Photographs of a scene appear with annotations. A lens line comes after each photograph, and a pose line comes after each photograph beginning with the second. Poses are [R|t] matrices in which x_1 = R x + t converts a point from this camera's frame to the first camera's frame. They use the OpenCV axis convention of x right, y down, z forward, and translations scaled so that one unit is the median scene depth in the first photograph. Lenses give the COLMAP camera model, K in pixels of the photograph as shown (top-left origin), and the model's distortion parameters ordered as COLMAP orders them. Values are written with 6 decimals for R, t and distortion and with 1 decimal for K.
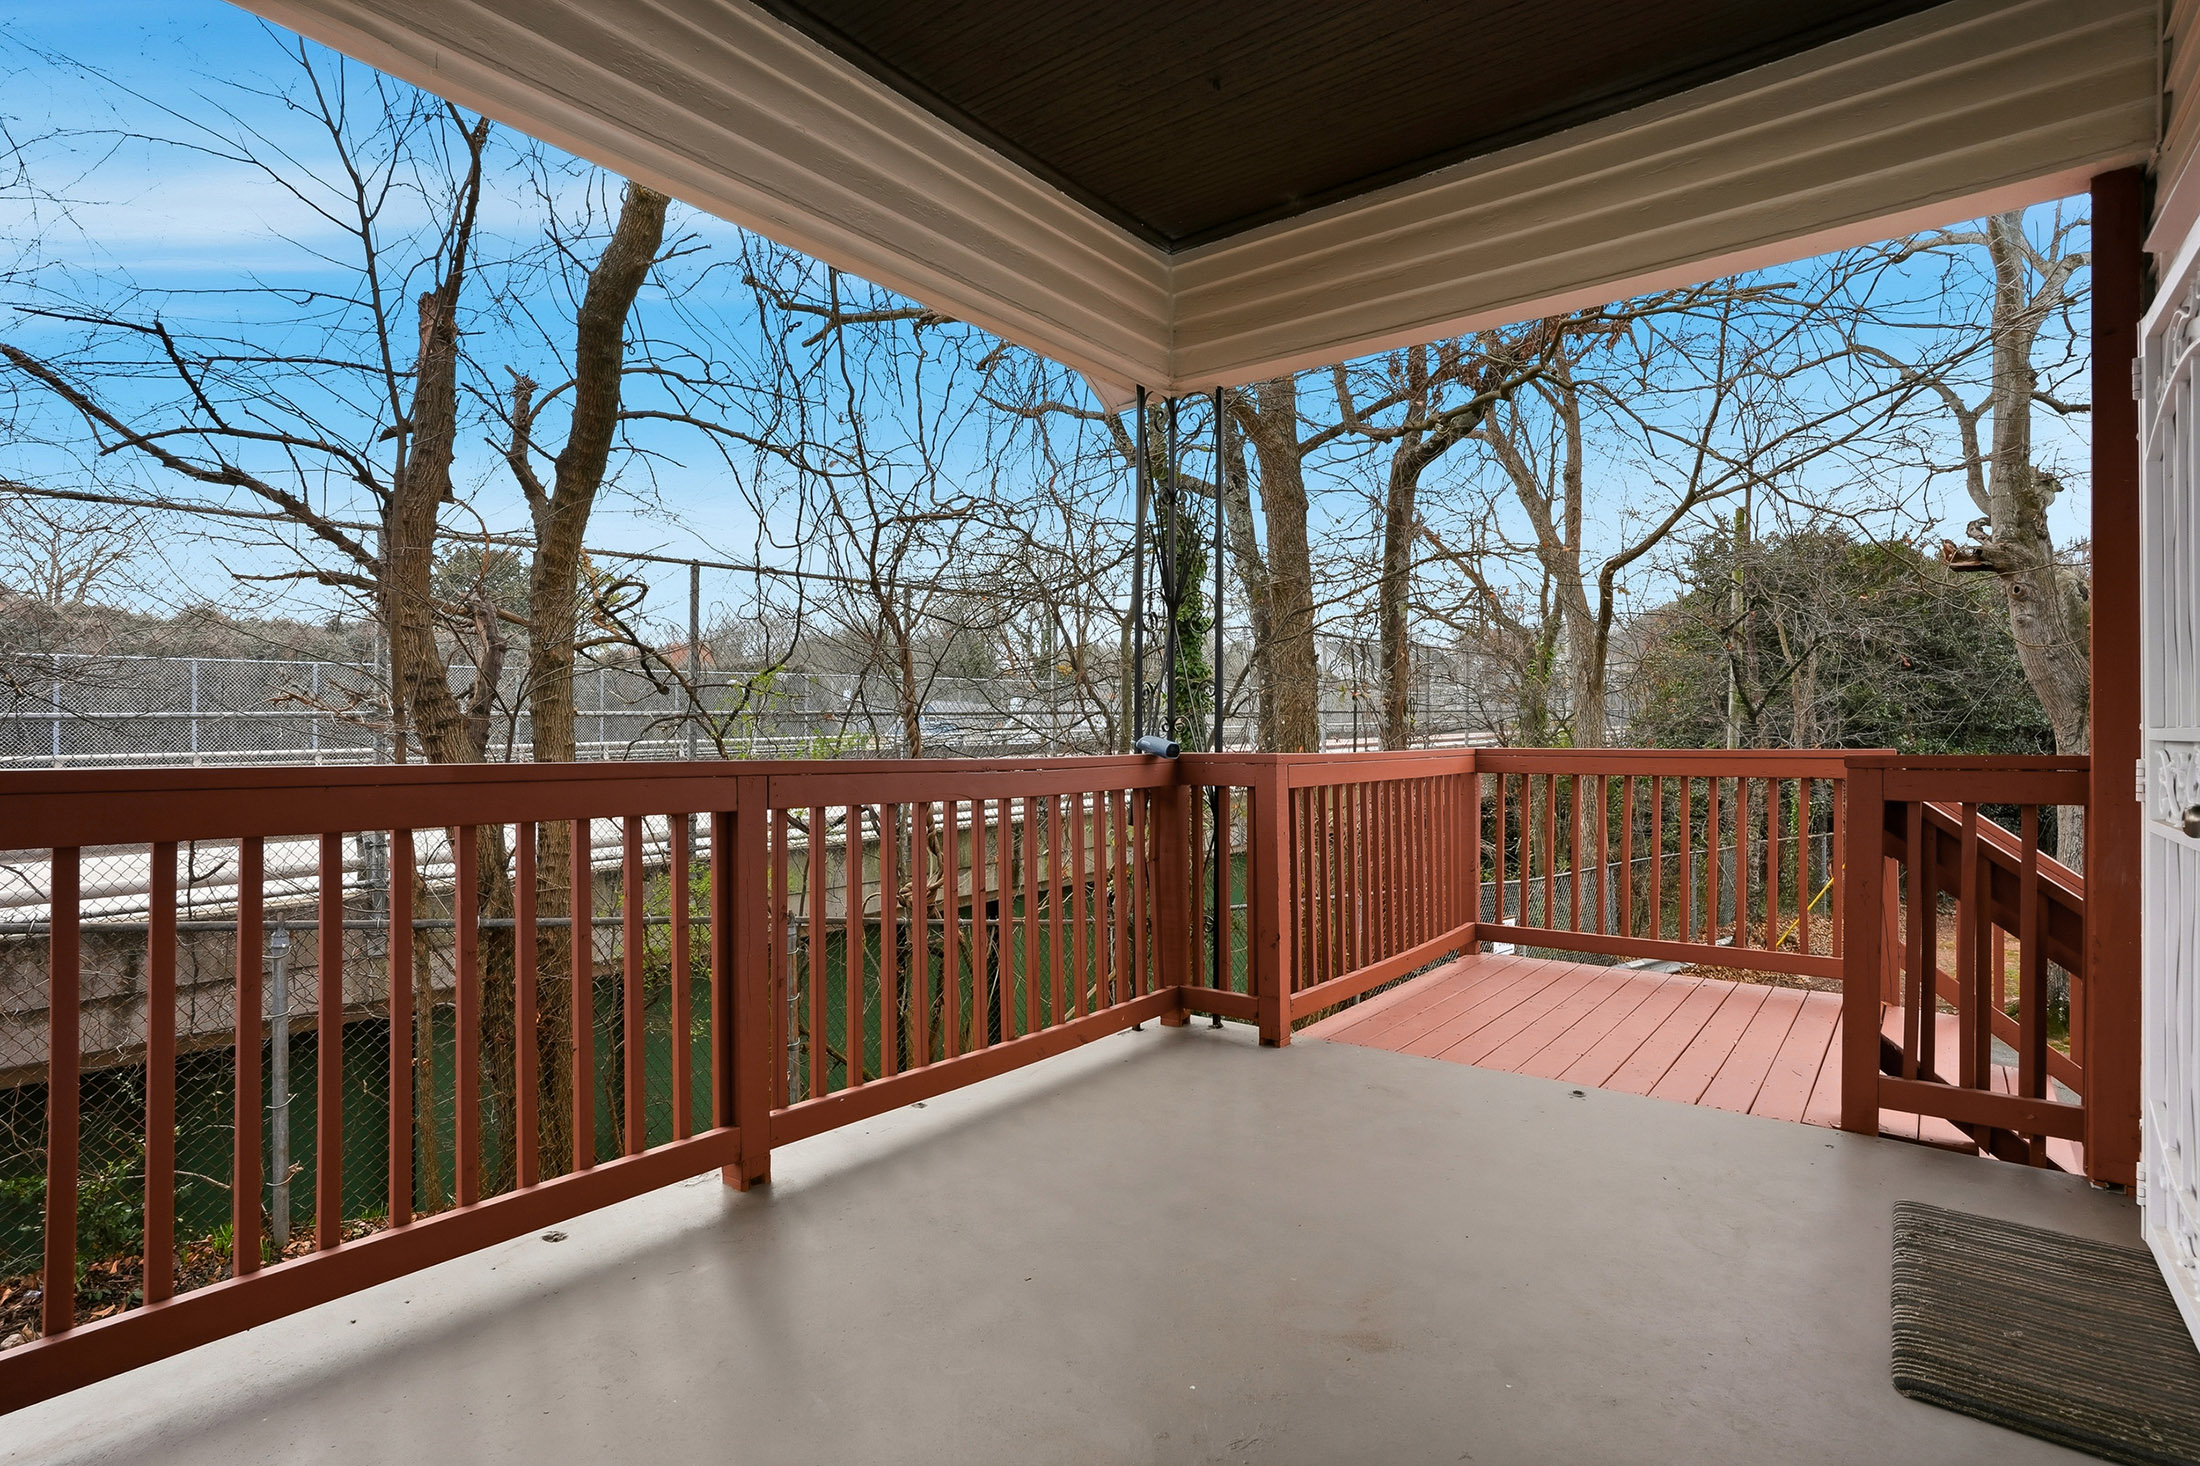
lens RADIAL K [[1086.3, 0, 1100.0], [0, 1086.3, 733.0], [0, 0, 1]] dist [-0.070251, 0.043154]
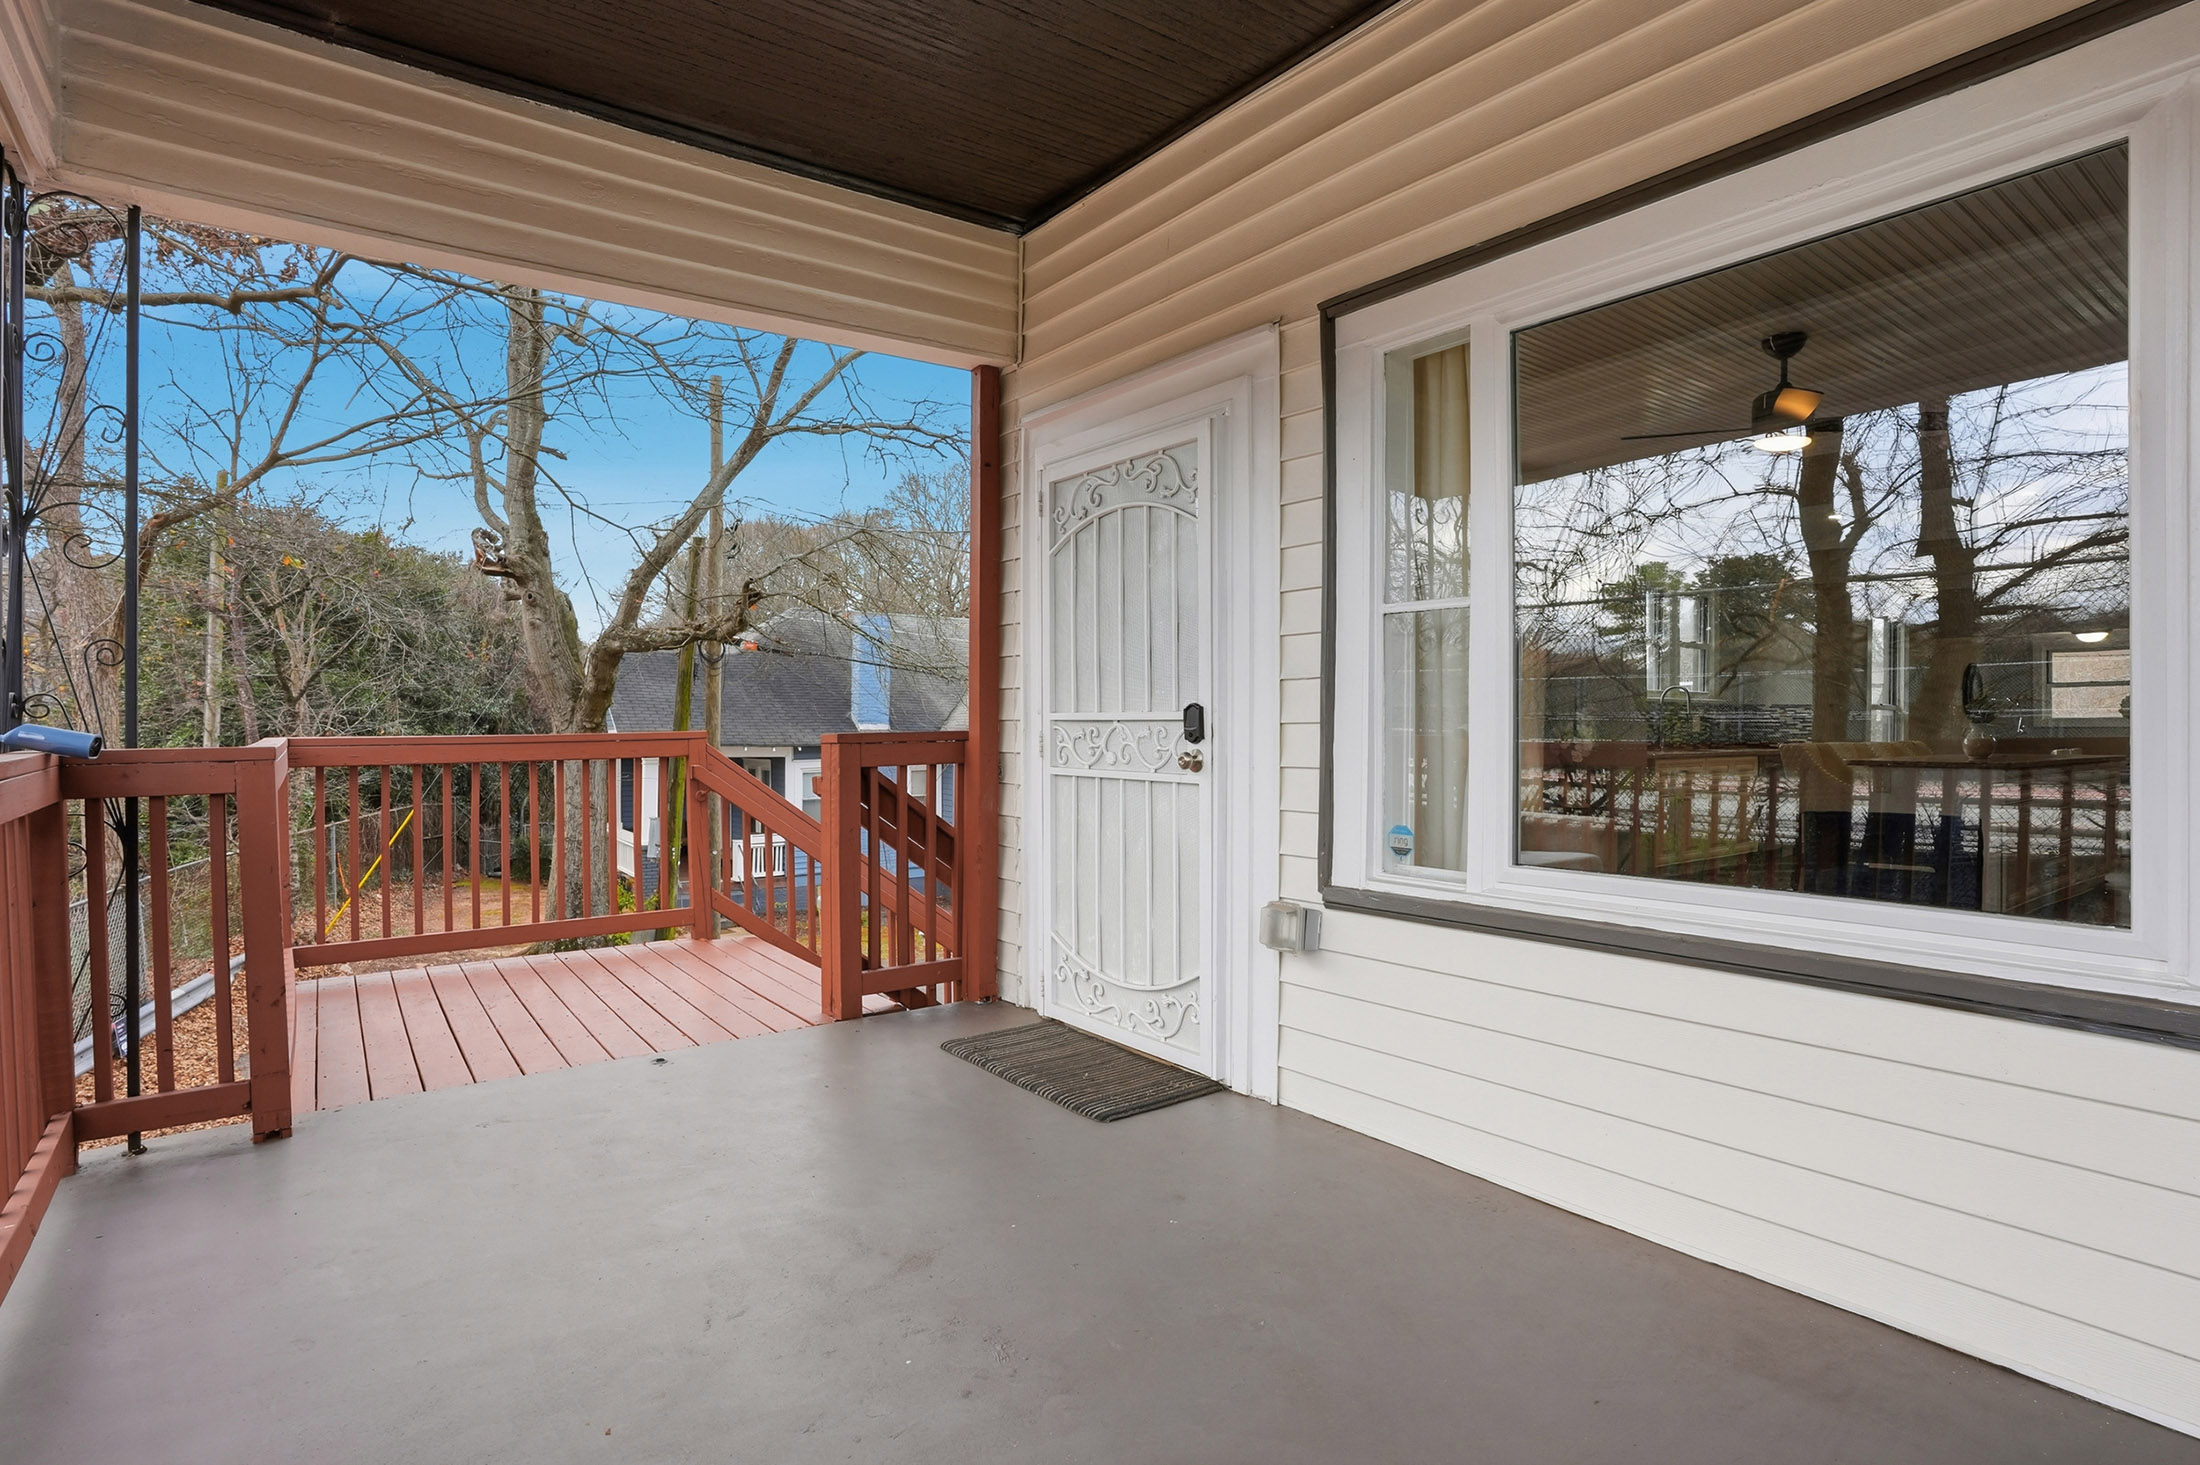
lens RADIAL K [[1086.3, 0, 1100.0], [0, 1086.3, 732.5], [0, 0, 1]] dist [-0.070251, 0.043154]
pose [[0.294828, -0.015320, 0.955428, -0.412742], [0.004507, 0.999883, 0.014642, 0.000654], [-0.955540, -0.000011, 0.294862, 0.263661]]
